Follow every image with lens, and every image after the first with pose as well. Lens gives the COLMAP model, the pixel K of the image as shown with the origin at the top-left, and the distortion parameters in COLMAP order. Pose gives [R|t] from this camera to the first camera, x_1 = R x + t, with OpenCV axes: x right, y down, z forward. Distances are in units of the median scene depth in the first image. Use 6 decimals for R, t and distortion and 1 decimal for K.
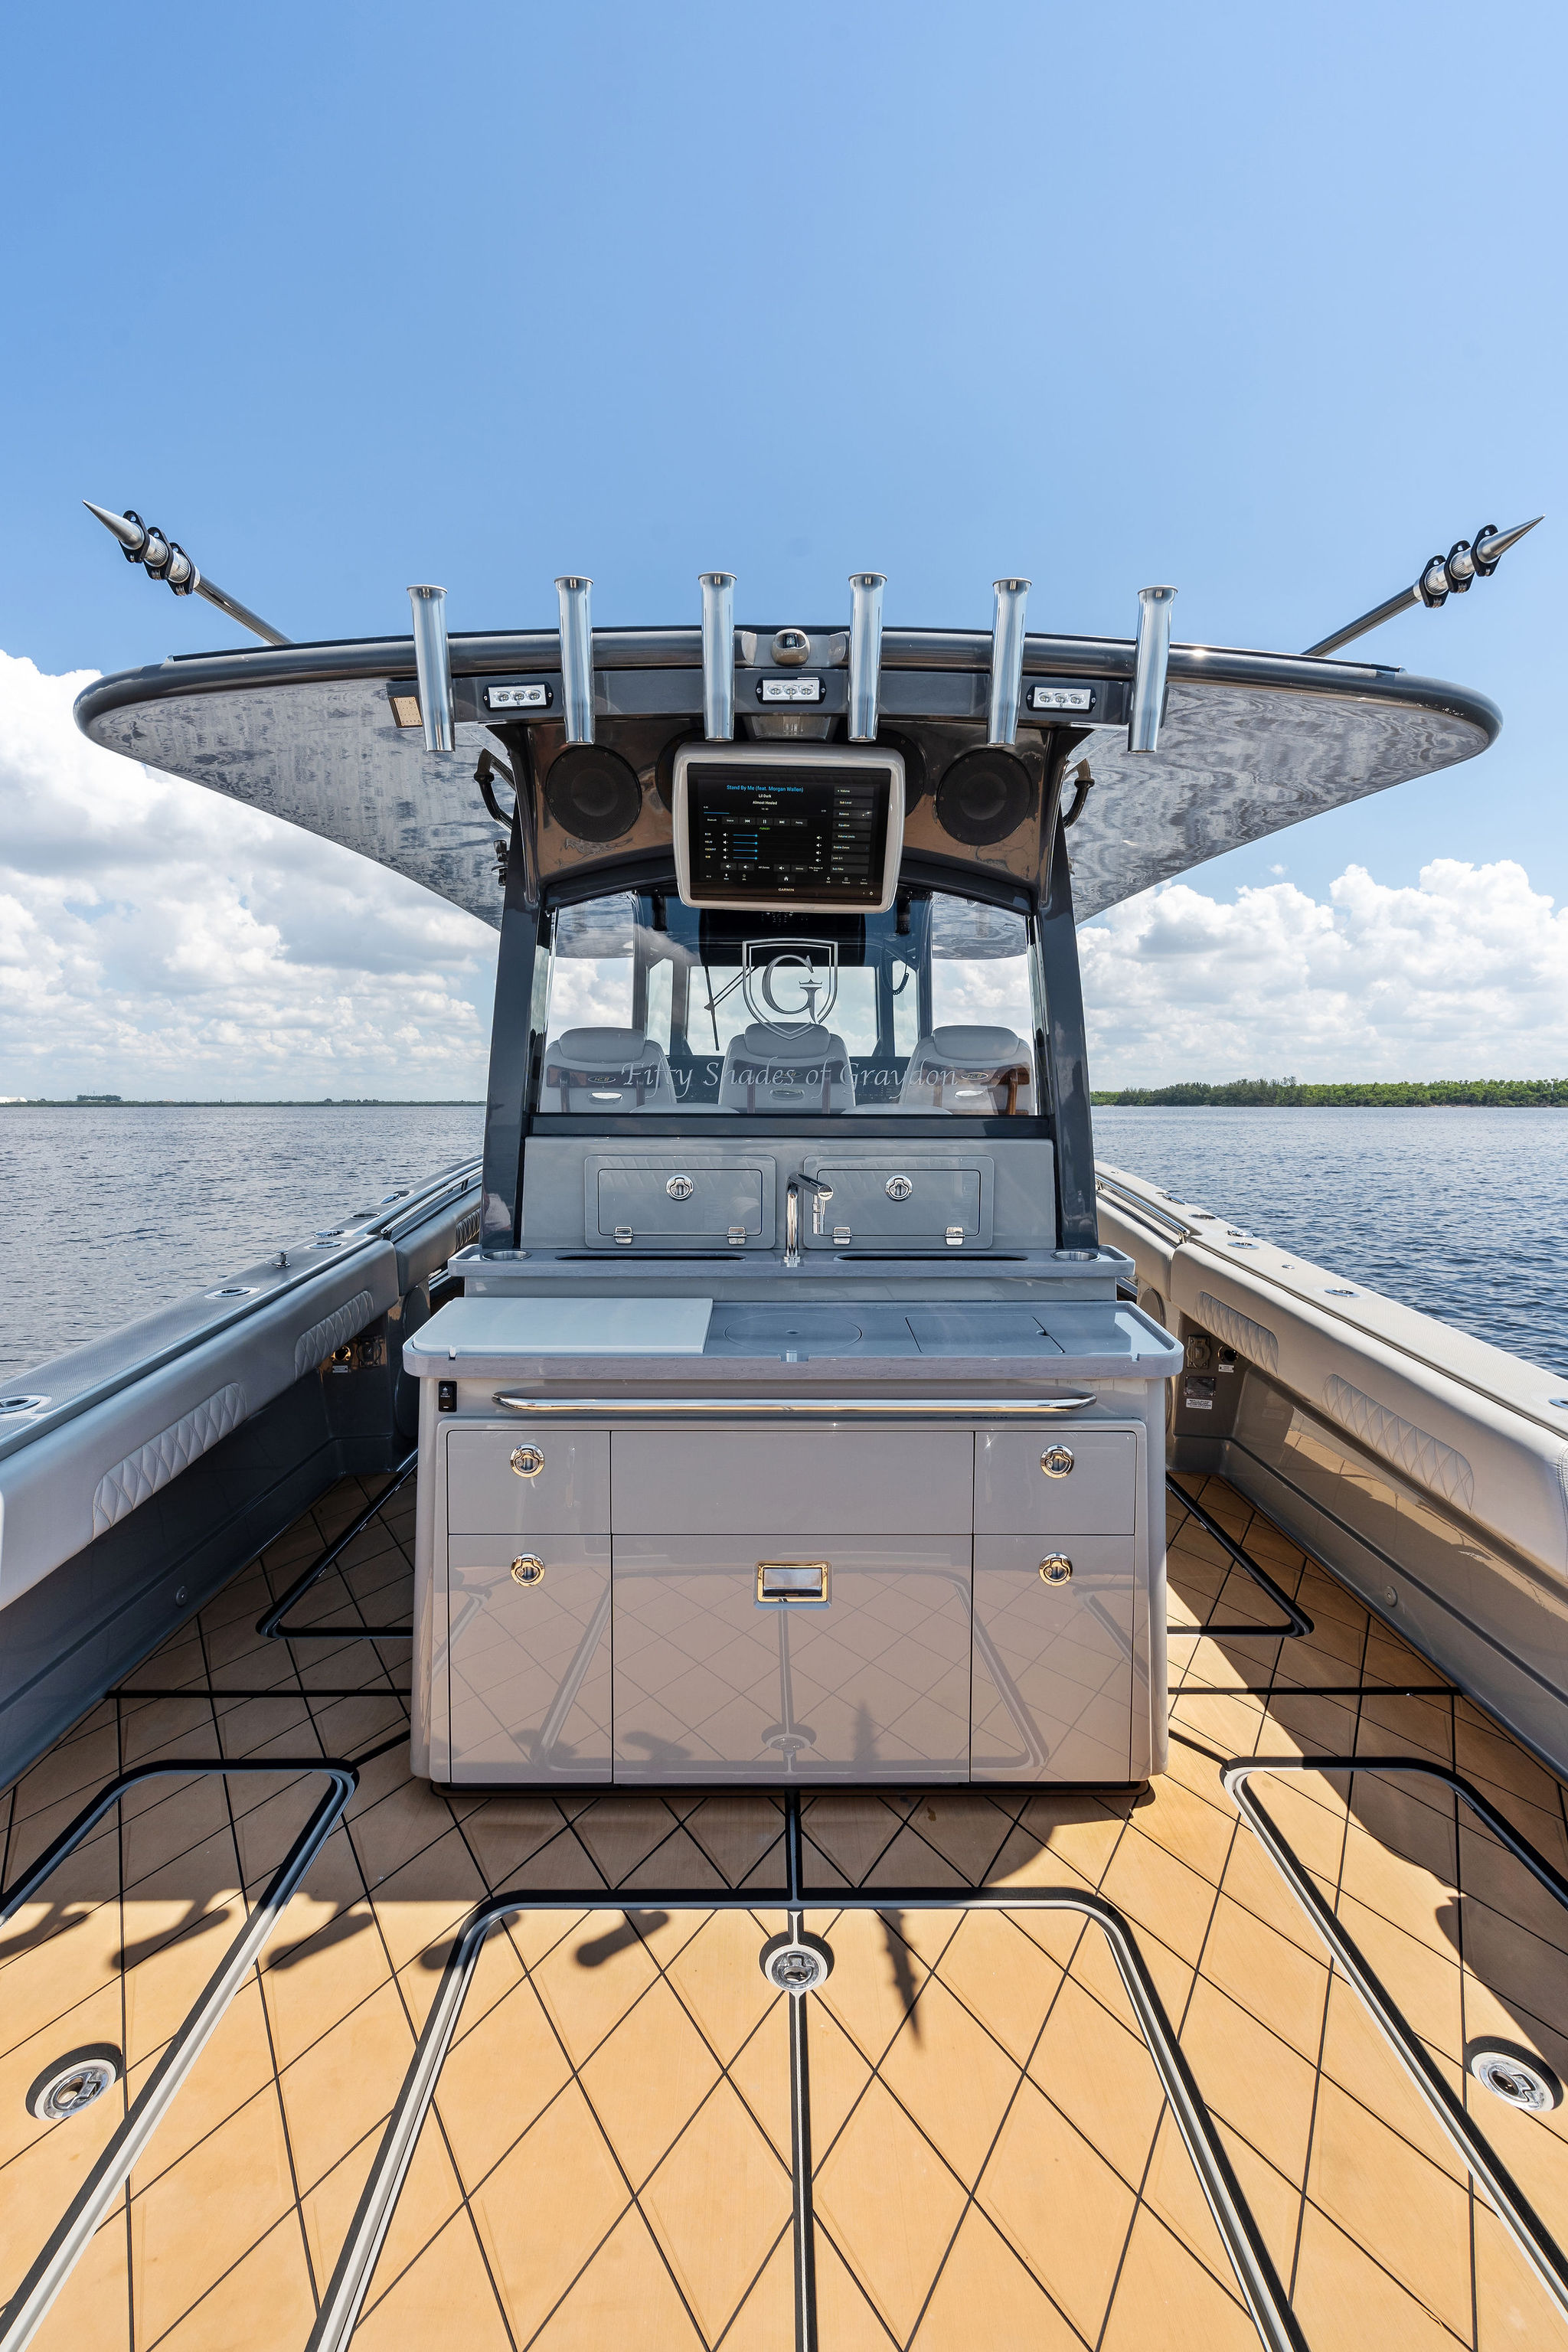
lens RADIAL K [[1080.6, 0, 776.9], [0, 1080.6, 1168.4], [0, 0, 1]] dist [0.001331, 0.001013]
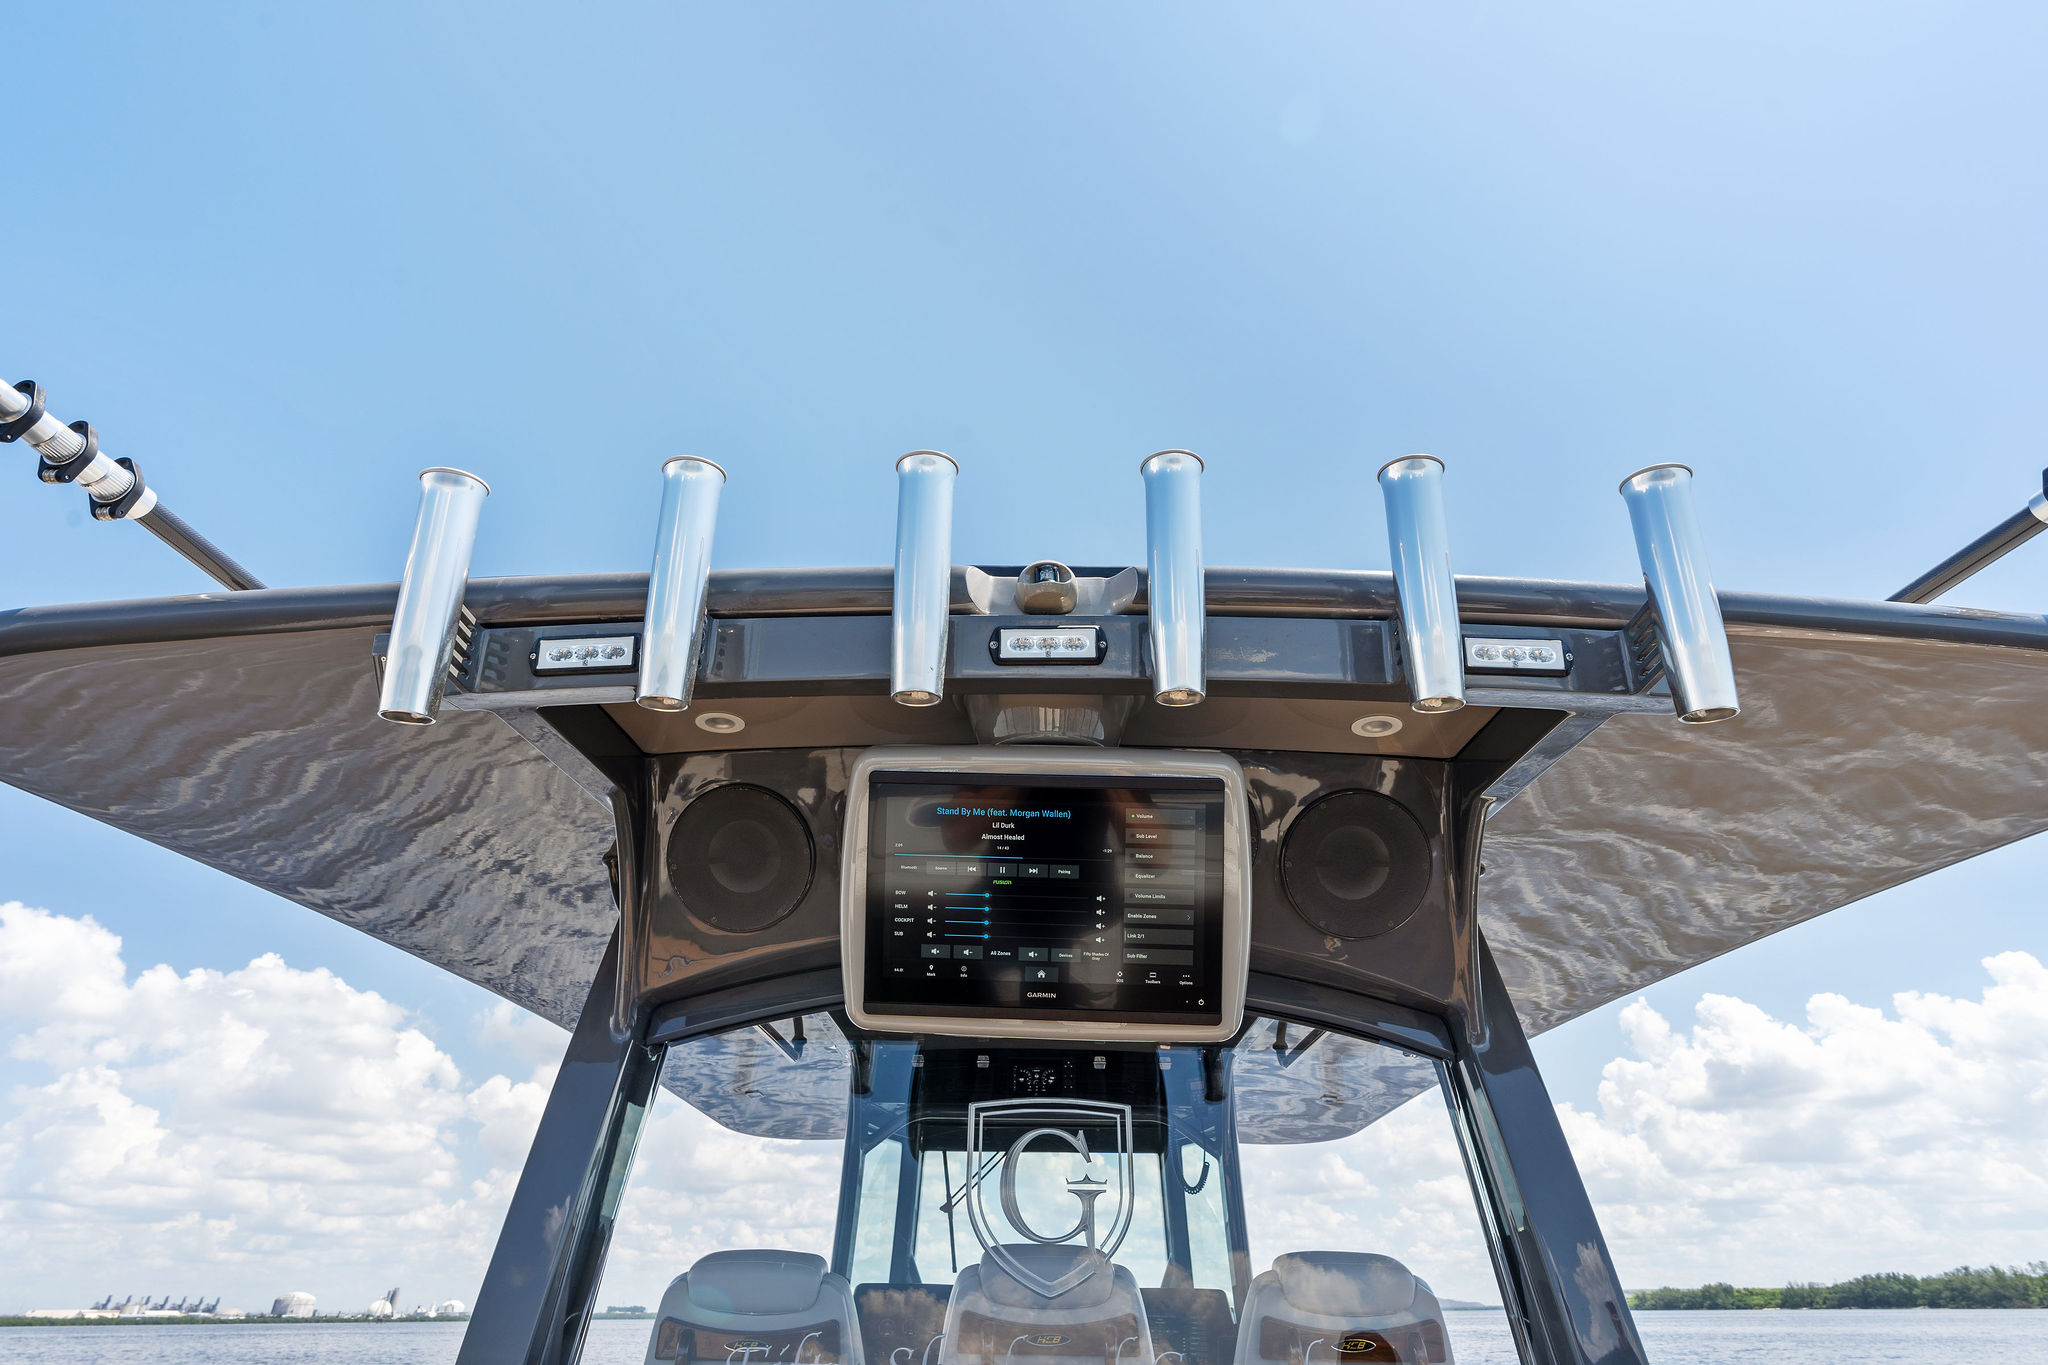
lens RADIAL K [[992.3, 0, 1024.0], [0, 992.3, 678.6], [0, 0, 1]] dist [-0.002221, -0.000257]
pose [[0.999891, 0.000000, -0.014777, 0.007210], [-0.008701, 0.808257, -0.588766, -0.096562], [0.011944, 0.588830, 0.808168, 0.515485]]
